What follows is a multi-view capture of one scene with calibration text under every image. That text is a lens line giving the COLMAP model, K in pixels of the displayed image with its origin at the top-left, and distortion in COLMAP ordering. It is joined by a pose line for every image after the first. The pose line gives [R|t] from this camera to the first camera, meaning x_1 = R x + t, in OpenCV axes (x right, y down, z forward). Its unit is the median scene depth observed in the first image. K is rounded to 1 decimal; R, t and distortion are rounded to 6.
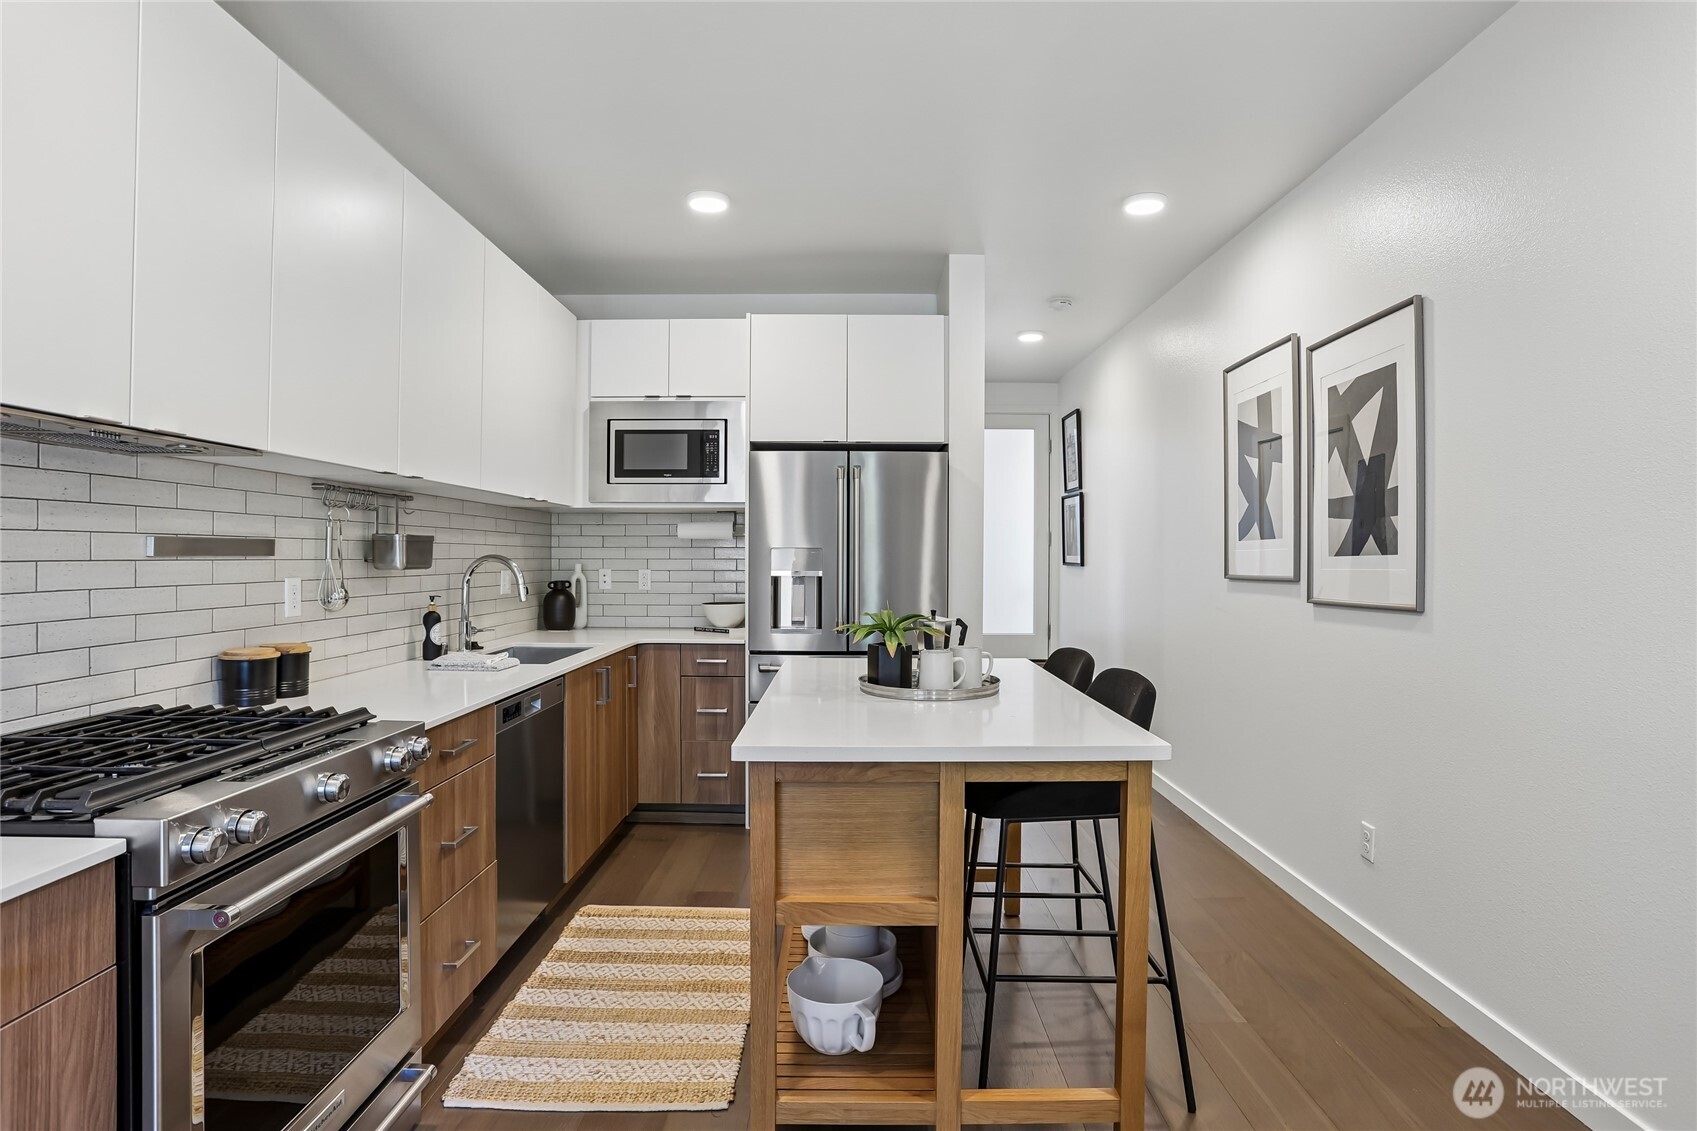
lens RADIAL K [[871.3, 0, 843.5], [0, 871.3, 549.5], [0, 0, 1]] dist [-0.066202, 0.027290]
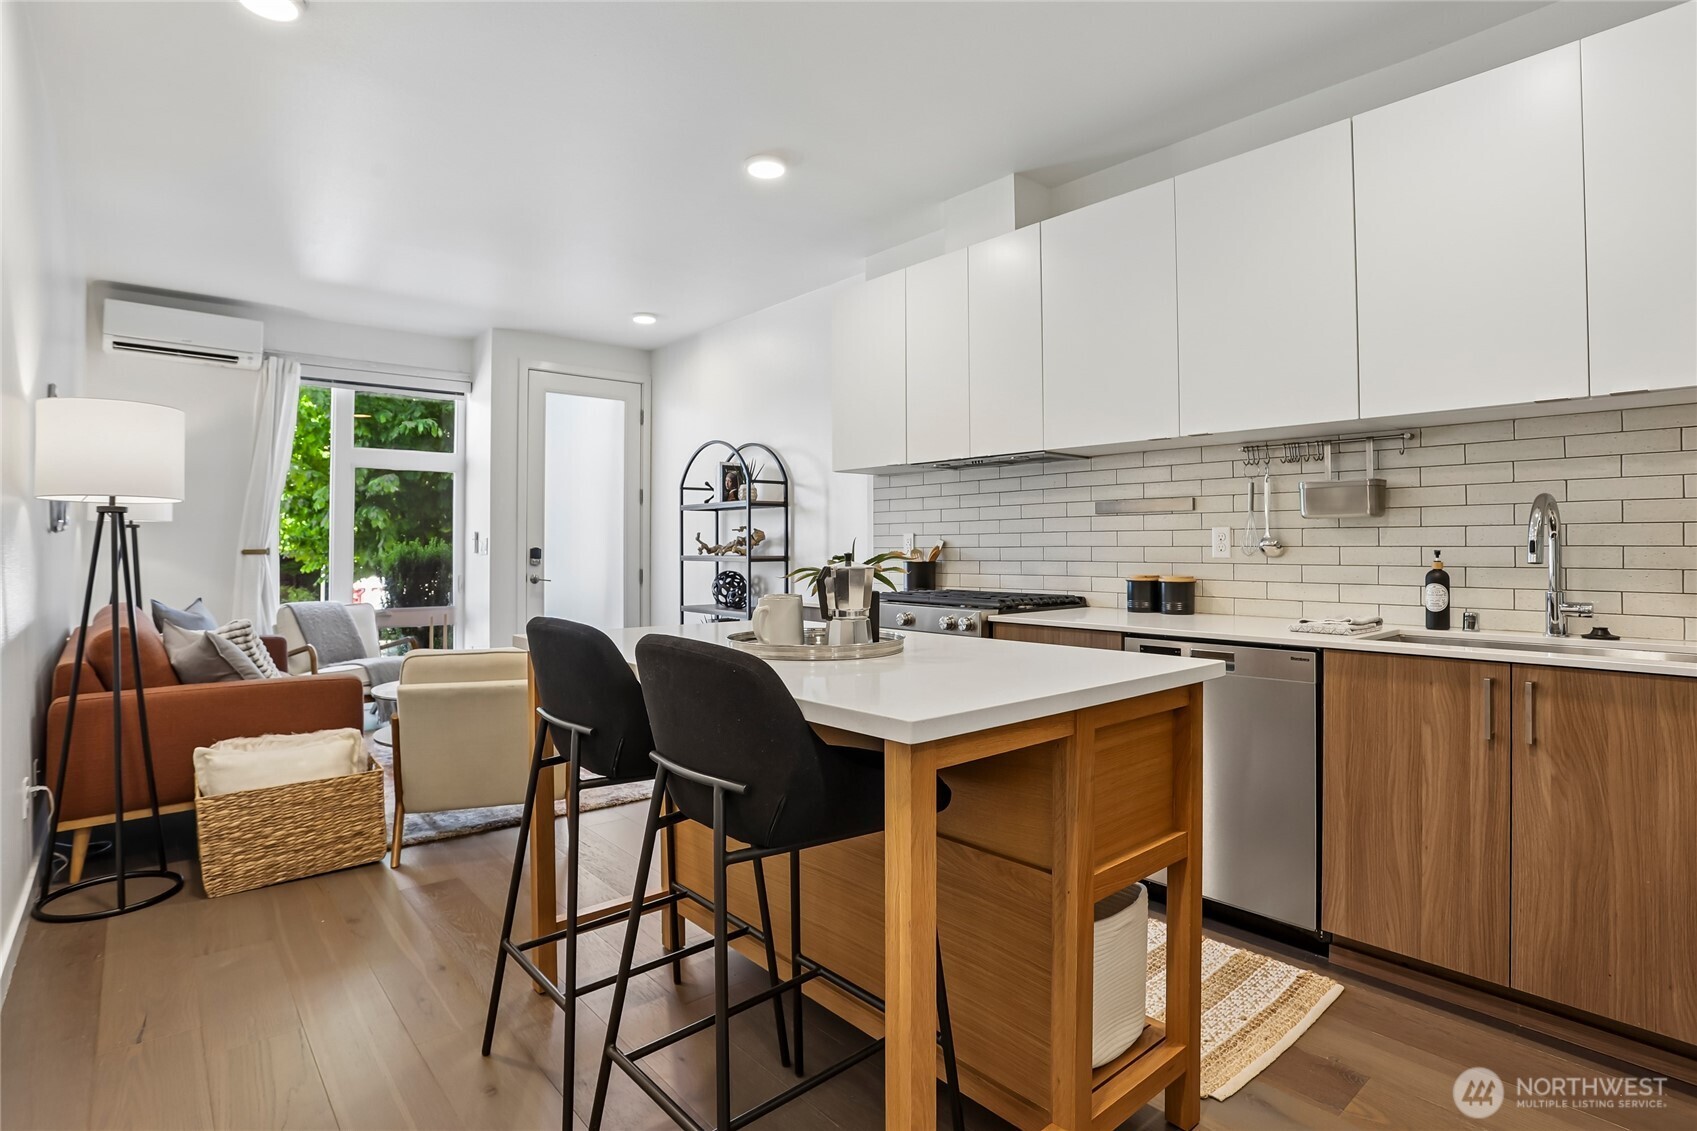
lens RADIAL K [[850.7, 0, 852.9], [0, 850.7, 535.2], [0, 0, 1]] dist [-0.081099, 0.033514]
pose [[-0.747669, -0.014140, -0.663921, 0.506161], [0.001485, 0.999735, -0.022964, 0.064297], [0.664070, -0.018155, -0.747450, 1.376159]]
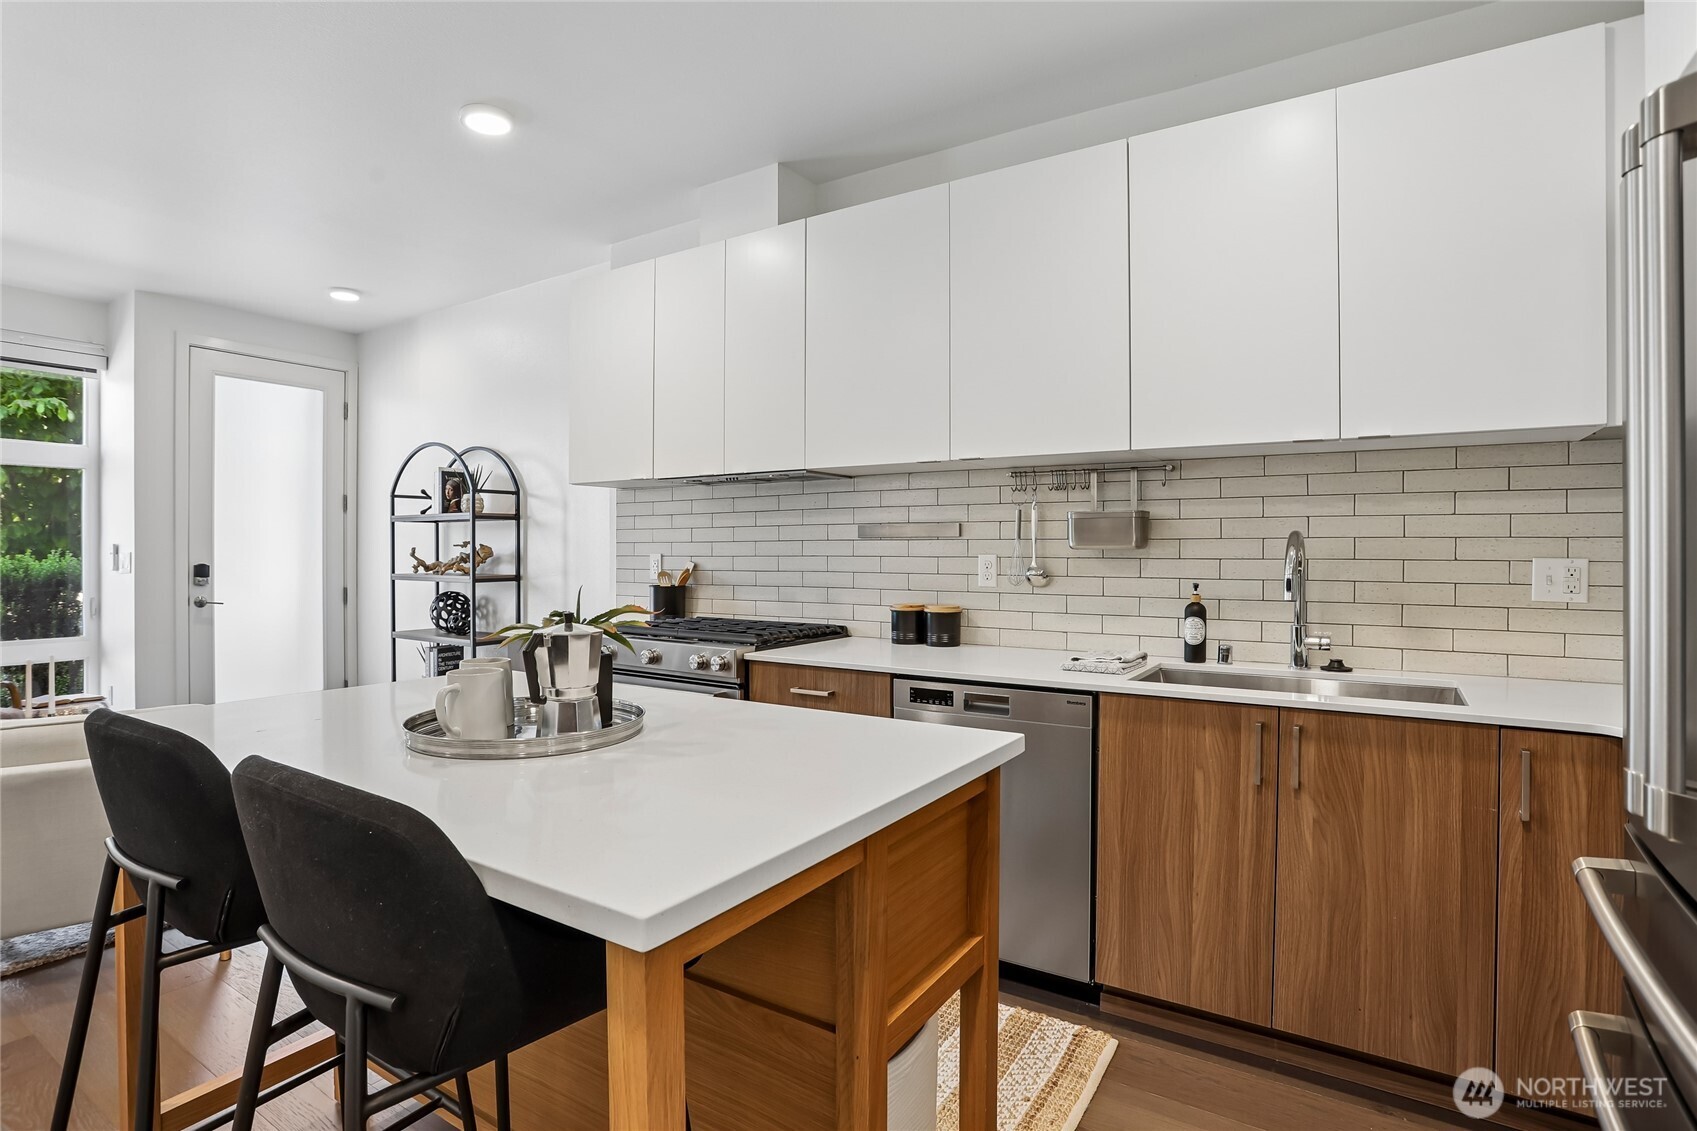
lens RADIAL K [[845.4, 0, 843.2], [0, 845.4, 557.3], [0, 0, 1]] dist [-0.092597, 0.054960]
pose [[-0.534957, -0.000095, -0.844879, 0.410757], [0.001168, 0.999999, -0.000852, 0.033363], [0.844879, -0.001443, -0.534956, 1.290974]]
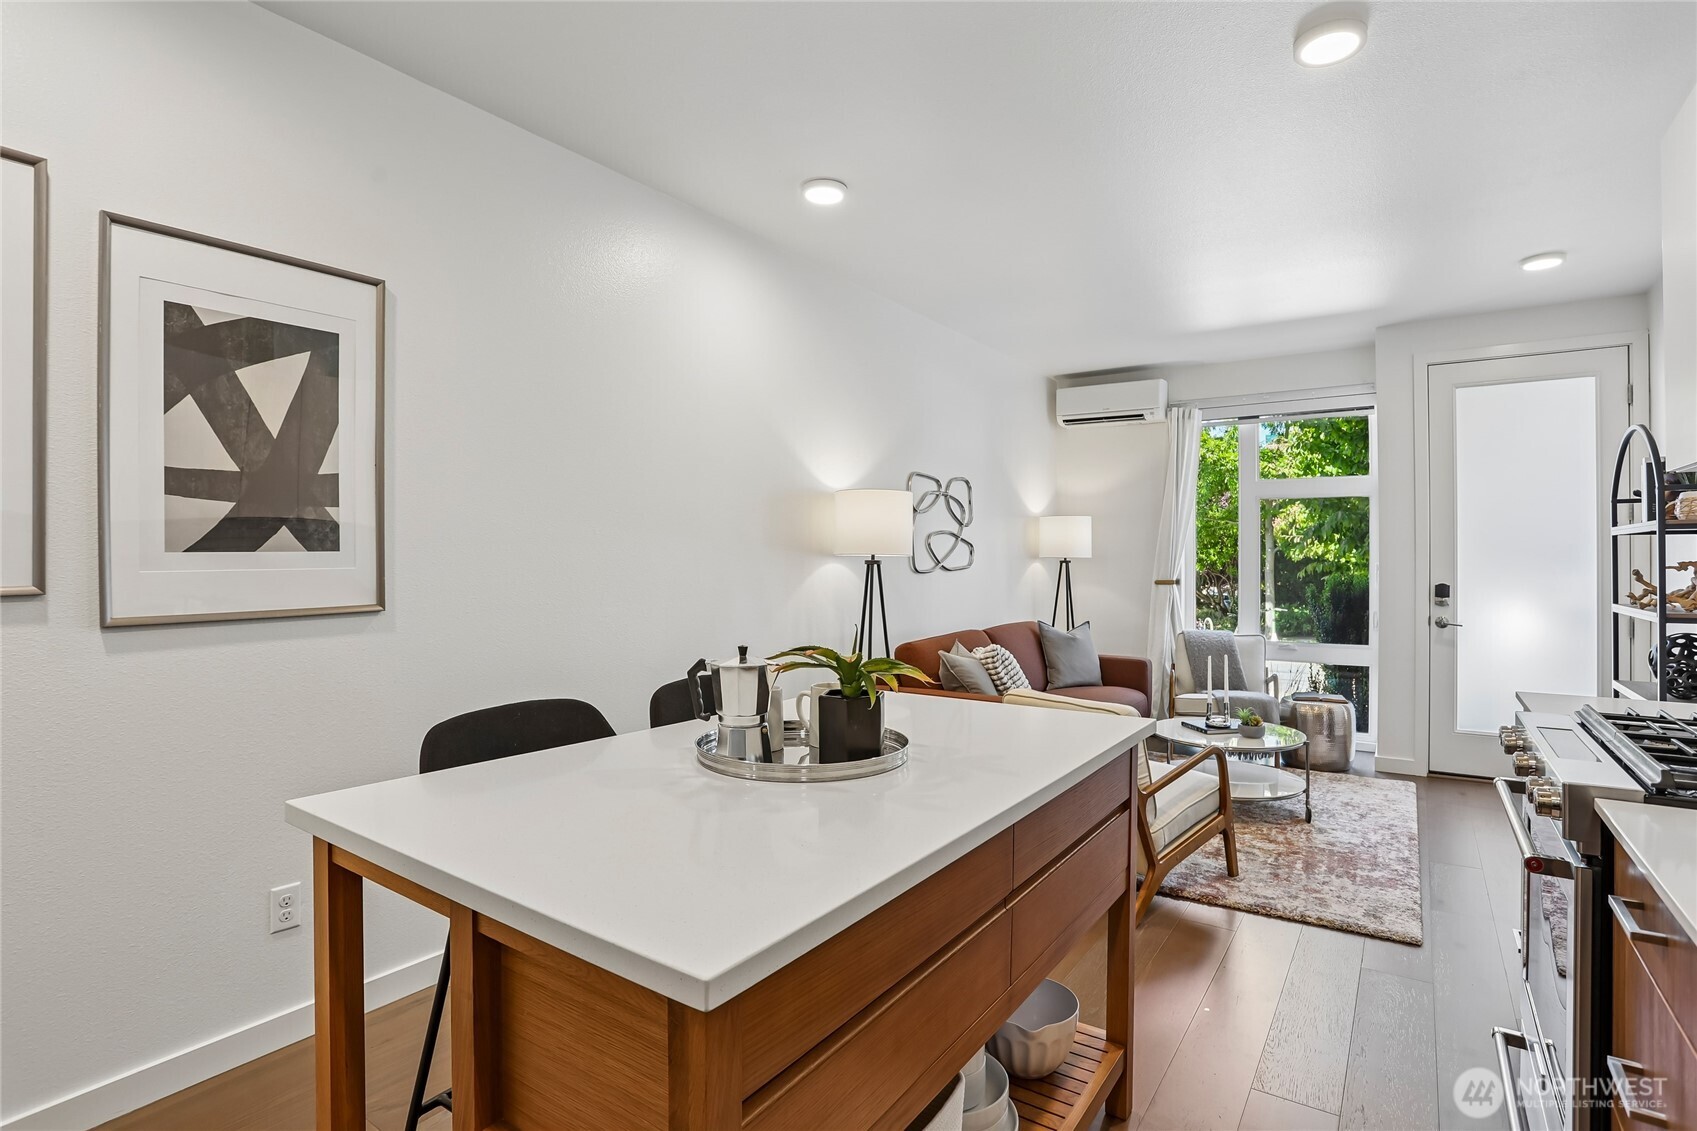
lens RADIAL K [[845.4, 0, 843.2], [0, 845.4, 557.3], [0, 0, 1]] dist [-0.092597, 0.054960]
pose [[-0.829496, -0.007273, 0.558466, -0.244366], [-0.011094, 0.999932, -0.003456, 0.008748], [-0.558403, -0.009062, -0.829520, 1.325022]]
